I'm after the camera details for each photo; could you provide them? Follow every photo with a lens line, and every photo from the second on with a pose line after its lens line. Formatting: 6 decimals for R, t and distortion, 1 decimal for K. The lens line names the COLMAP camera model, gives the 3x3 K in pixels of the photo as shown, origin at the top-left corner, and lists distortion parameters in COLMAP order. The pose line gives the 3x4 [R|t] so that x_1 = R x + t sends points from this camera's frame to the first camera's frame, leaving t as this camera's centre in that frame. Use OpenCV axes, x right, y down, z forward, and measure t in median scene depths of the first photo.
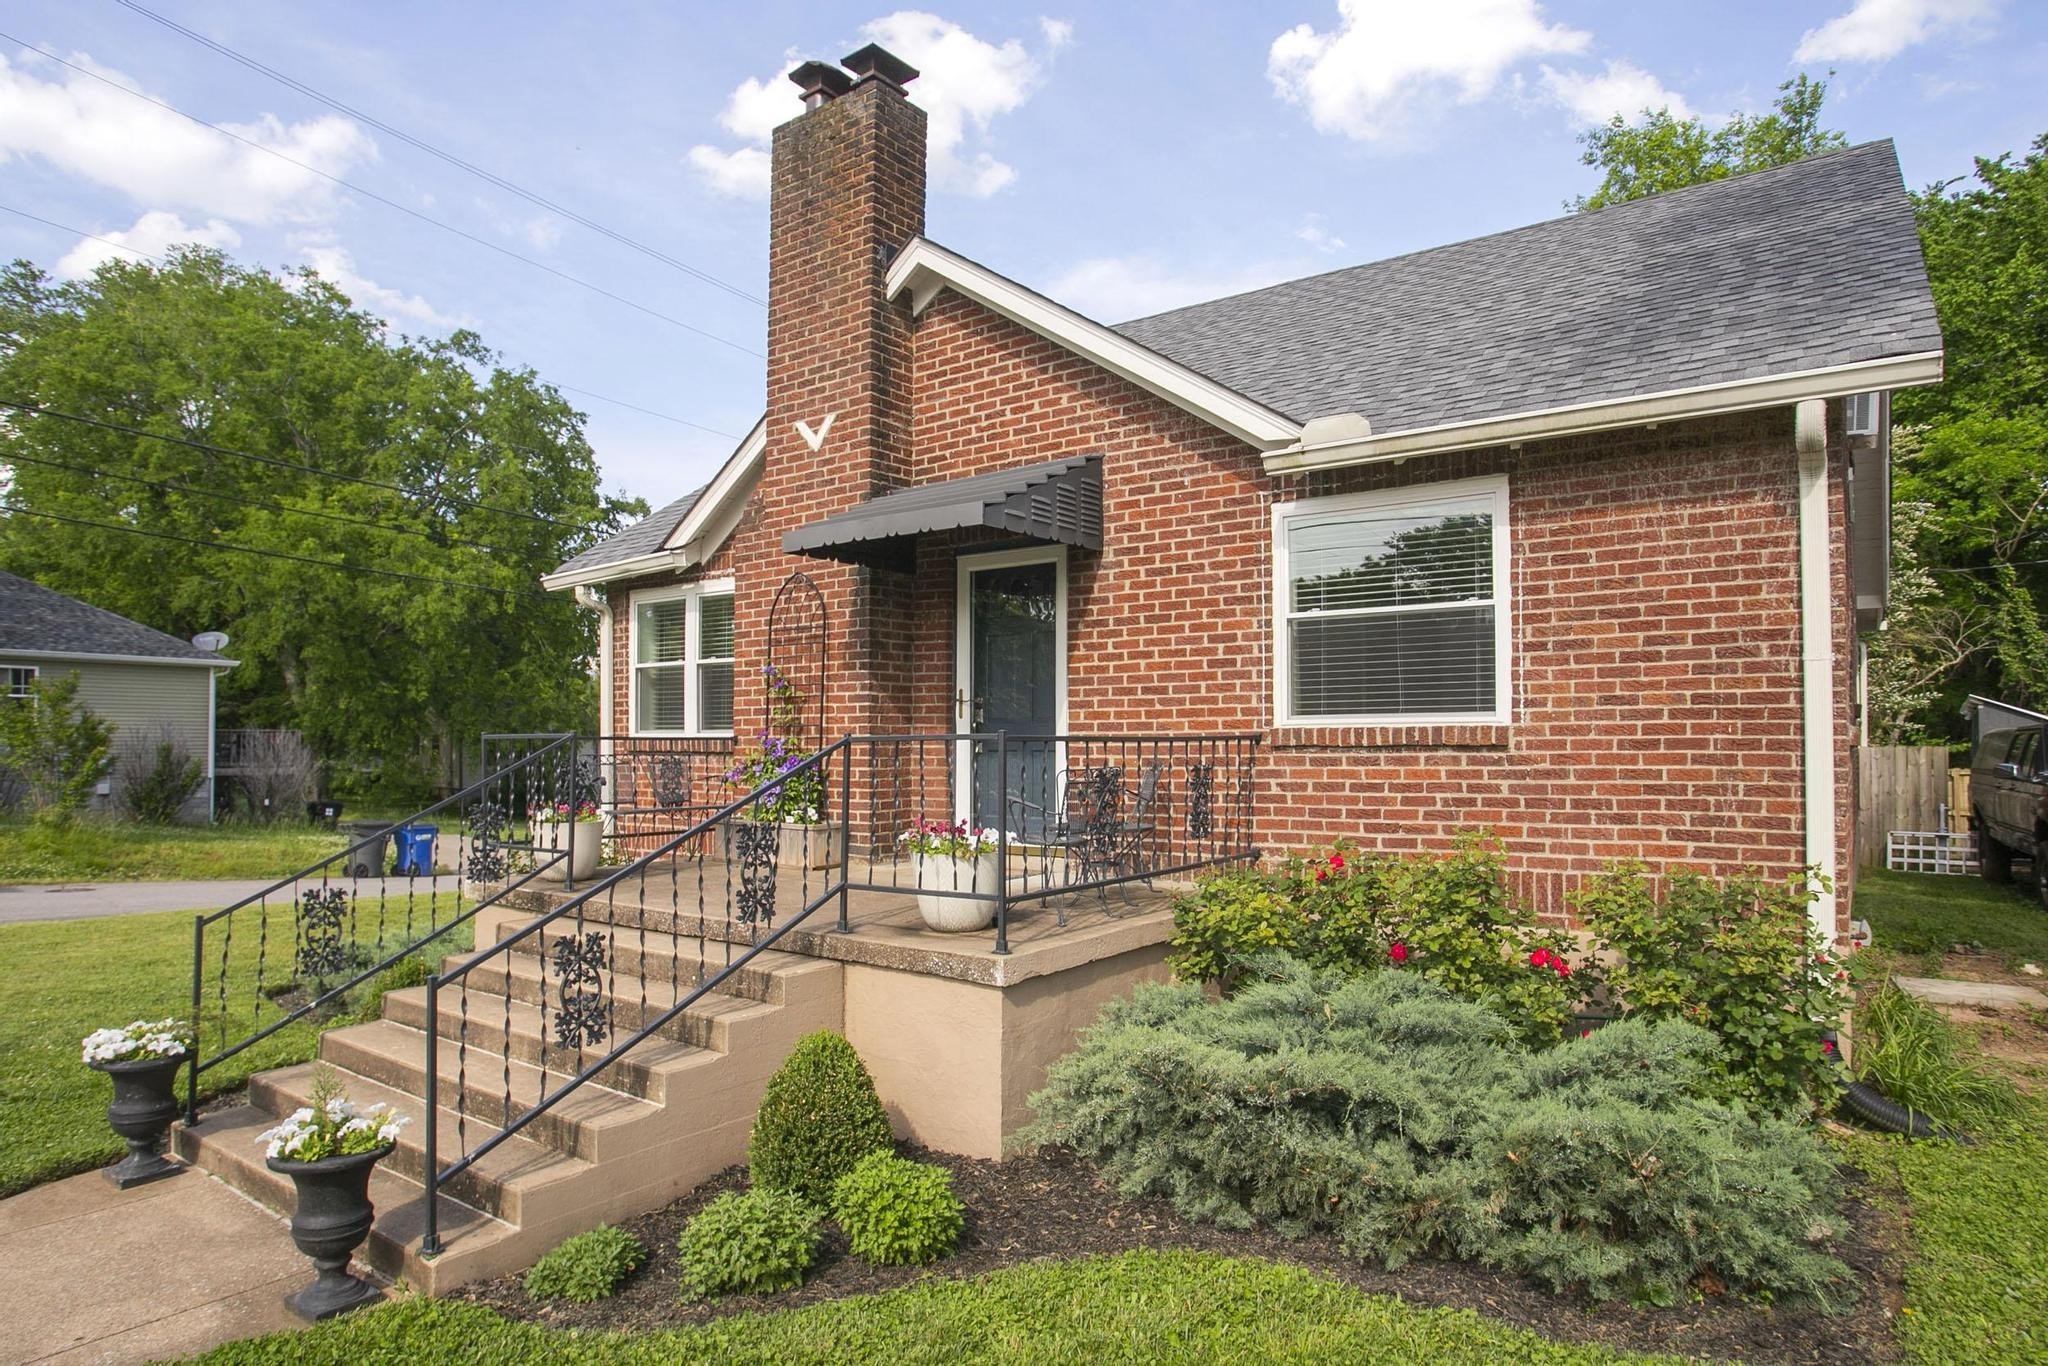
lens RADIAL K [[1183.3, 0, 1030.2], [0, 1183.3, 695.0], [0, 0, 1]] dist [-0.068806, 0.011716]
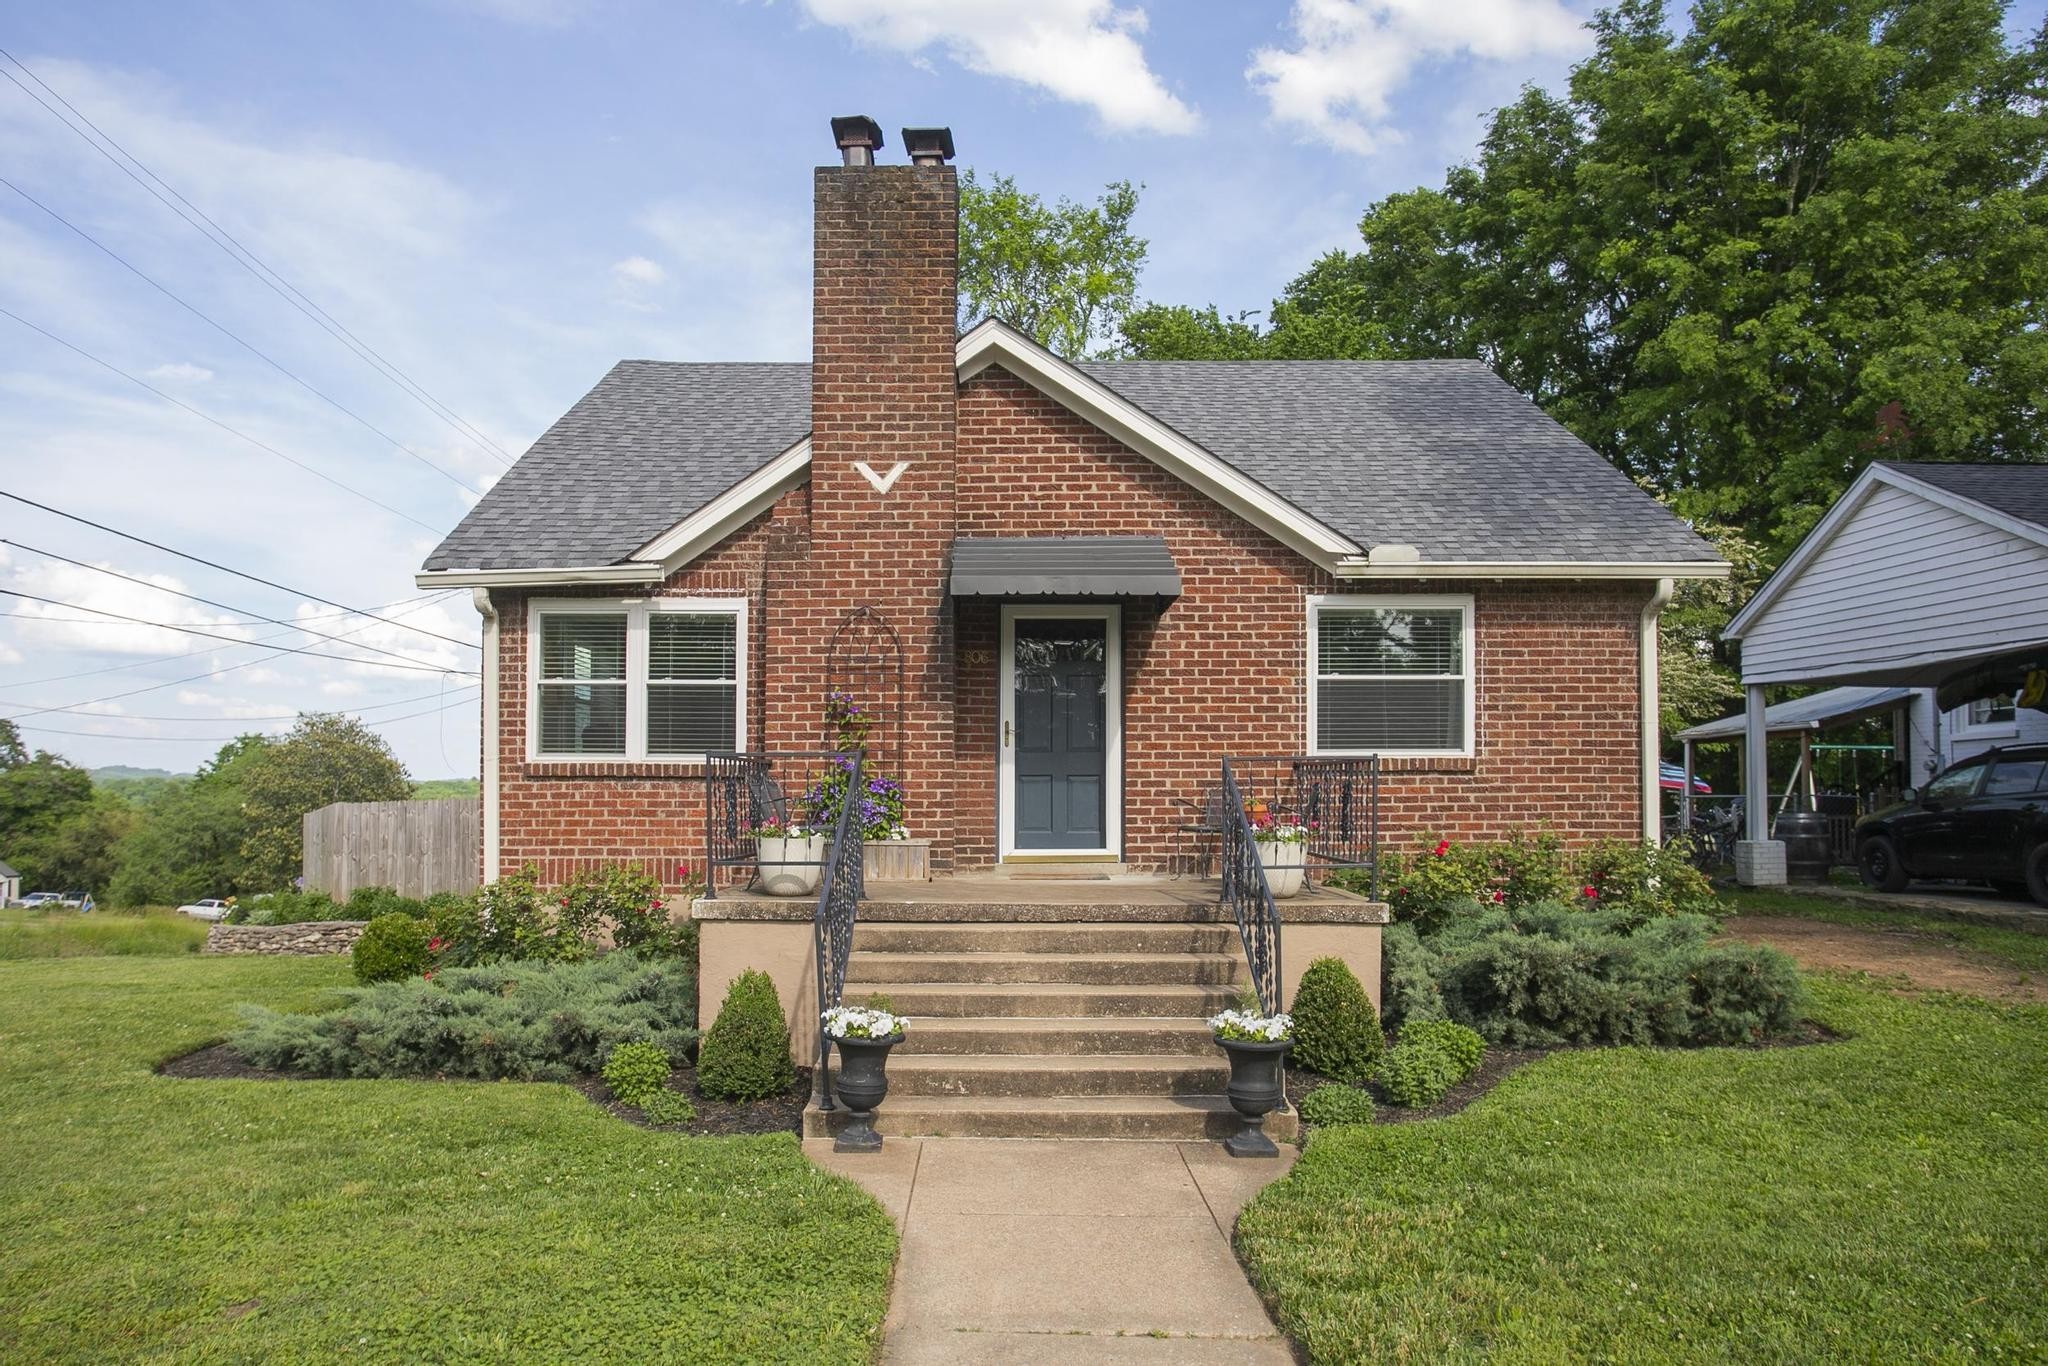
lens RADIAL K [[1393.3, 0, 983.7], [0, 1393.3, 688.8], [0, 0, 1]] dist [-0.044164, 0.017528]
pose [[0.809922, 0.042072, 0.585026, -1.029058], [-0.026015, 0.999019, -0.035829, 0.014853], [-0.585960, 0.013799, 0.810223, -0.089121]]
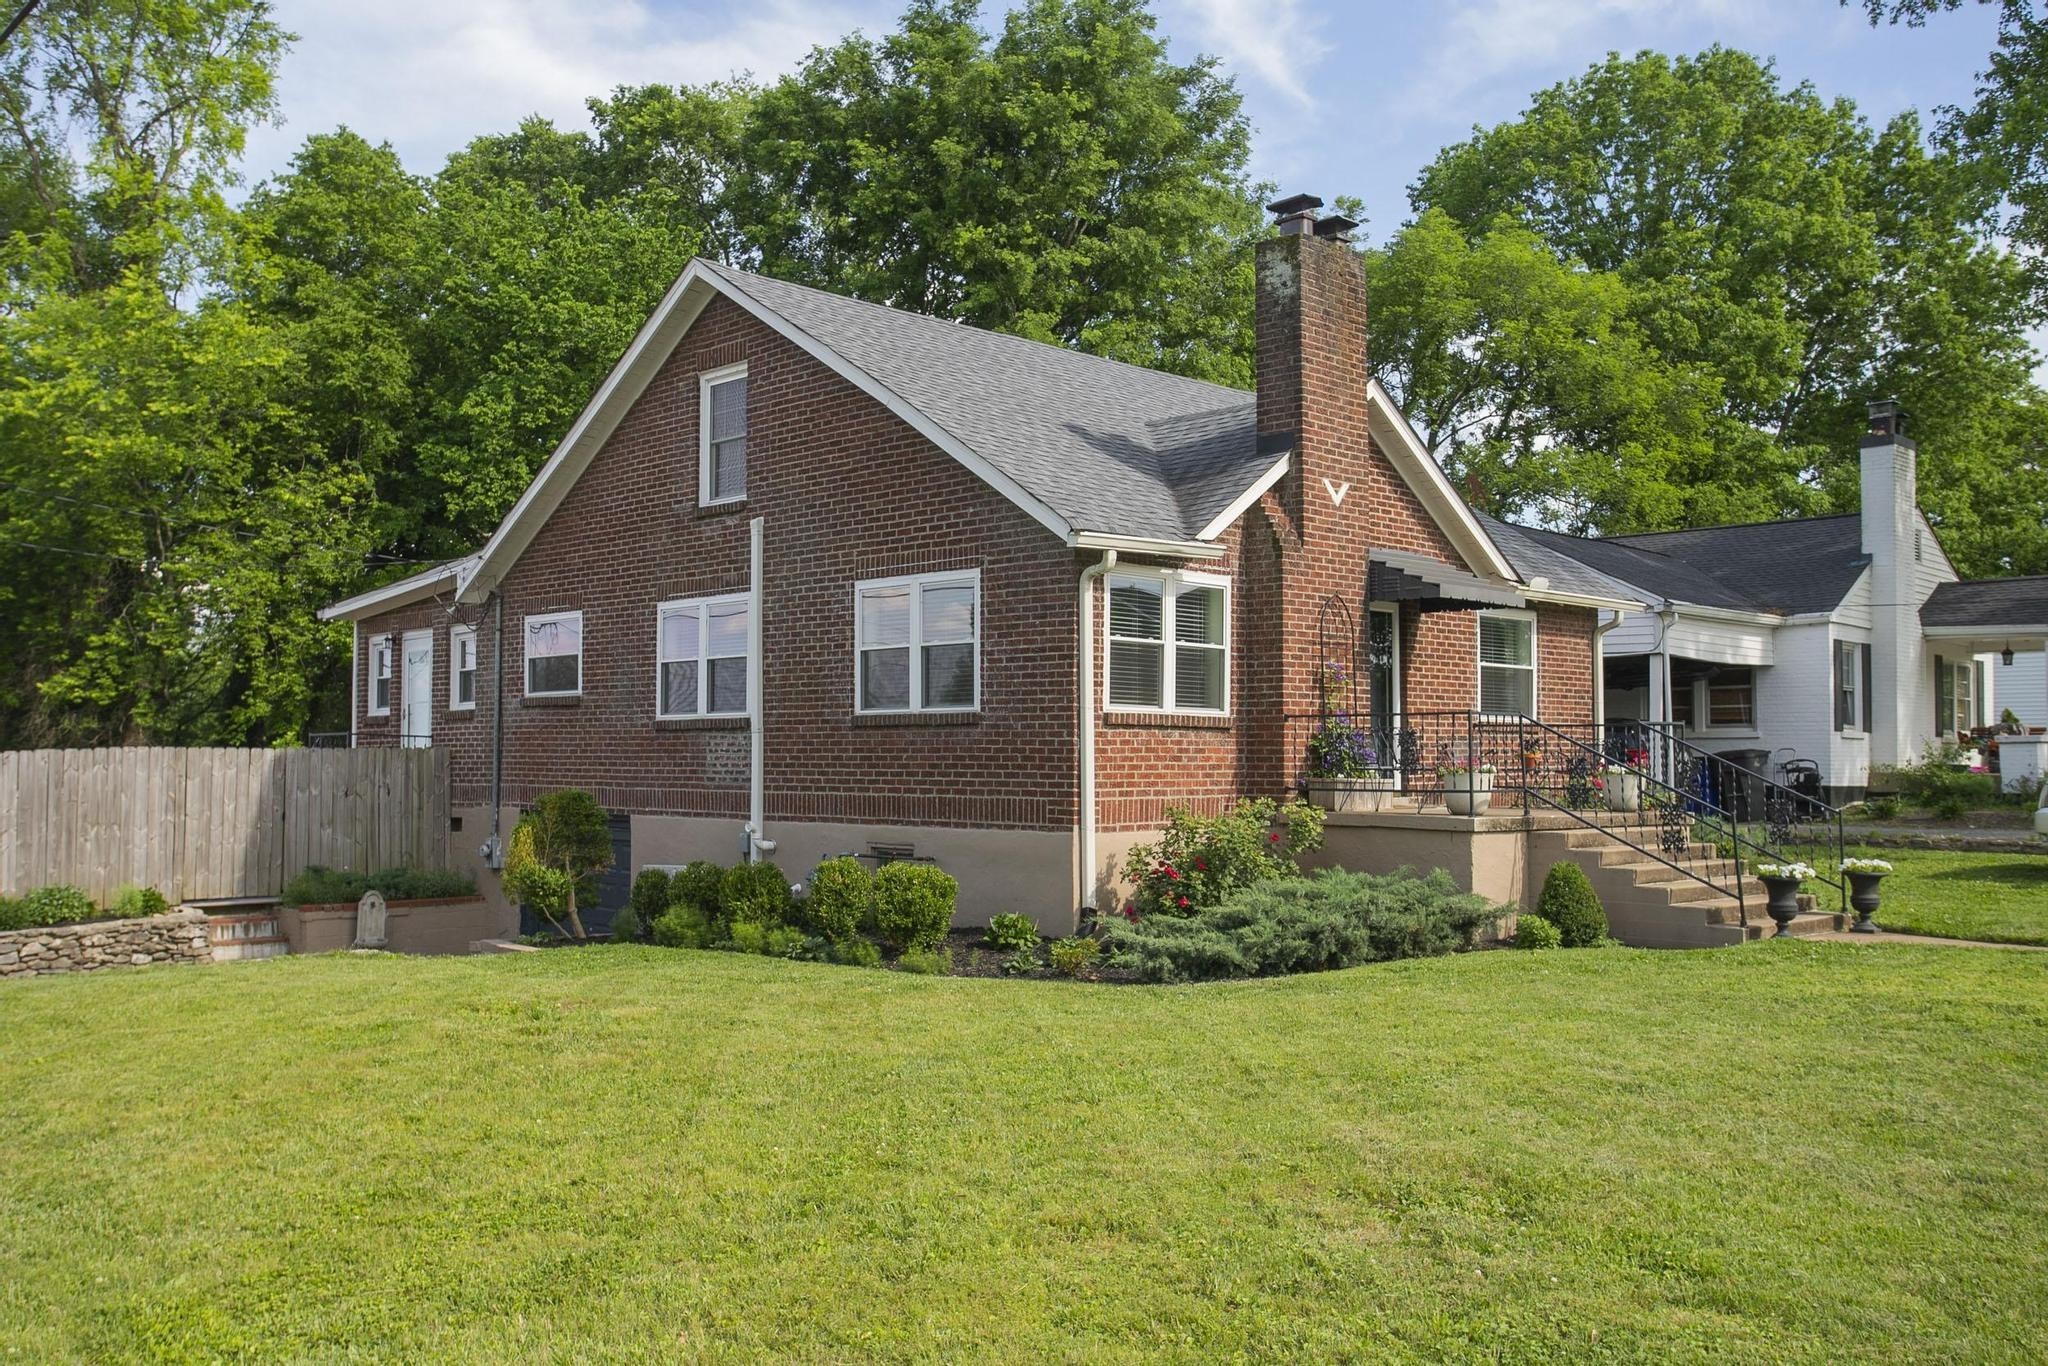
lens RADIAL K [[1789.6, 0, 1022.4], [0, 1789.6, 582.8], [0, 0, 1]] dist [-0.014720, 0.052061]
pose [[0.142326, 0.096833, 0.985072, -2.761296], [-0.049511, 0.994654, -0.090621, 0.103677], [-0.988581, -0.035874, 0.146360, 1.293429]]
